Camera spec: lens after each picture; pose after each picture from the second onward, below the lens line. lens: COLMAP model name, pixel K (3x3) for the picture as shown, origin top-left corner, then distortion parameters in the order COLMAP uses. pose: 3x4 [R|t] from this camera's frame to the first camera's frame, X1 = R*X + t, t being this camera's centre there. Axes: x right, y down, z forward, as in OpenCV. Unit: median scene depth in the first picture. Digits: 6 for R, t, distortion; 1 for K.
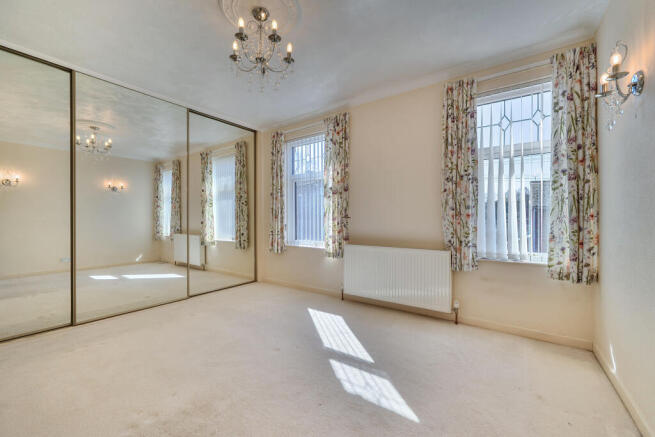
lens RADIAL K [[265.4, 0, 326.5], [0, 265.4, 217.7], [0, 0, 1]] dist [0.010030, 0.000079]
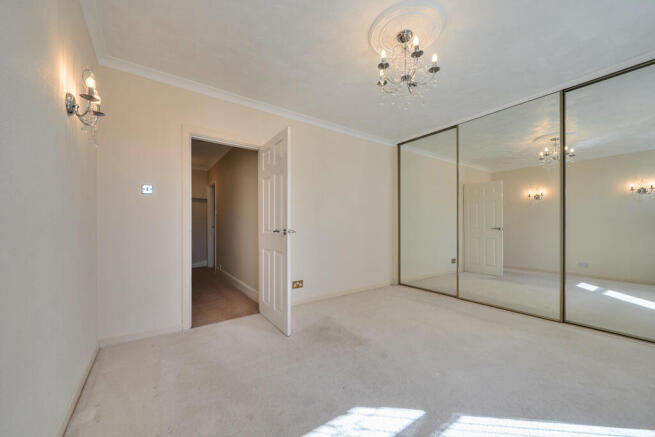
lens RADIAL K [[255.5, 0, 325.9], [0, 255.5, 227.5], [0, 0, 1]] dist [-0.000339, 0.000004]
pose [[-0.321527, 0.006618, -0.946877, 0.987555], [0.002943, 0.999978, 0.005990, 0.007295], [0.946896, -0.000861, -0.321540, 1.221425]]
